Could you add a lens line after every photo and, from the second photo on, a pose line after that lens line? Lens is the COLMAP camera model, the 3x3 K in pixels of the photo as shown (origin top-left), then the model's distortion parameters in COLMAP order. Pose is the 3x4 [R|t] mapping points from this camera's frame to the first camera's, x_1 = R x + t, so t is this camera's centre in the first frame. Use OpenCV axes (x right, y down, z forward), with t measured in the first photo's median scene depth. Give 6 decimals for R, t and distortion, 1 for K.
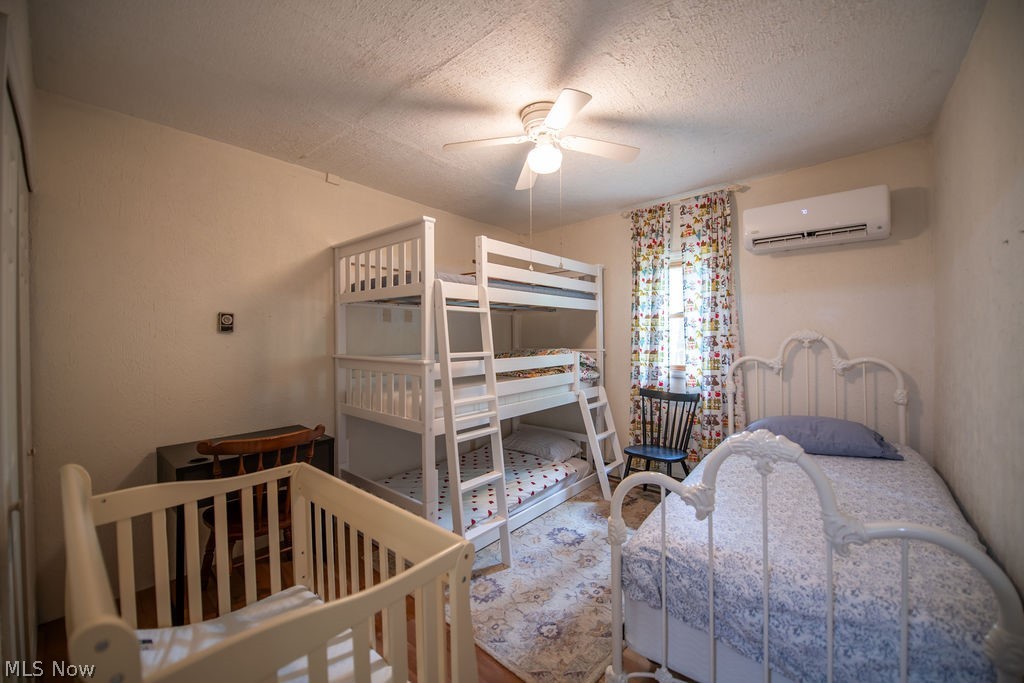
lens RADIAL K [[407.1, 0, 512.8], [0, 407.1, 339.5], [0, 0, 1]] dist [-0.015001, -0.003085]
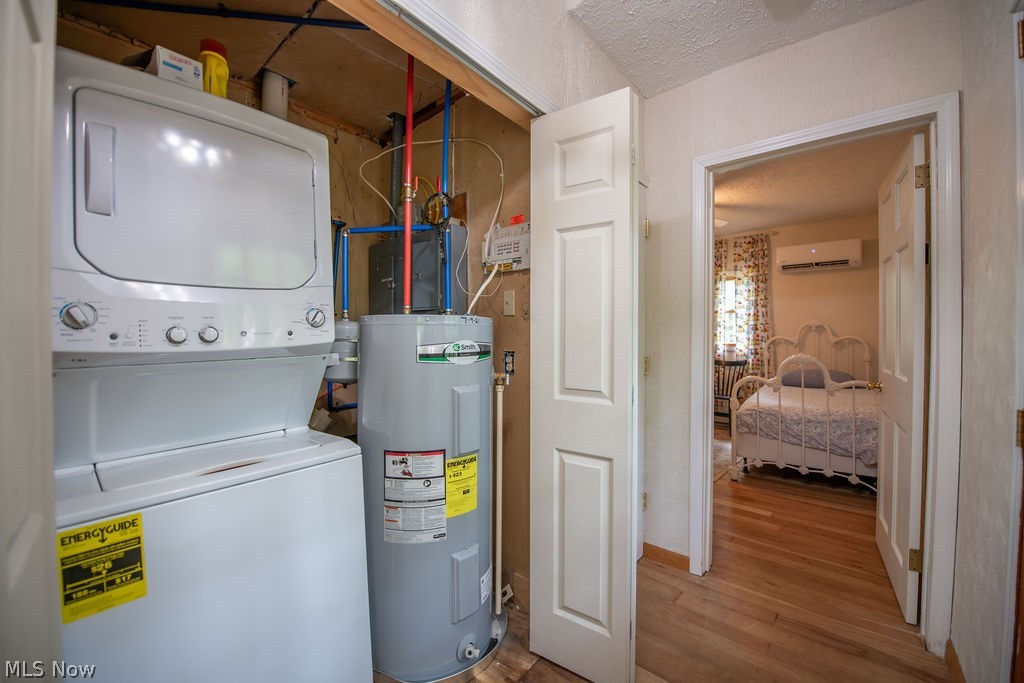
lens RADIAL K [[407.1, 0, 514.4], [0, 407.1, 339.5], [0, 0, 1]] dist [-0.015001, -0.003085]
pose [[0.999950, 0.006433, 0.007662, -0.473431], [-0.006460, 0.999973, 0.003480, 0.052411], [-0.007640, -0.003529, 0.999965, -0.598161]]
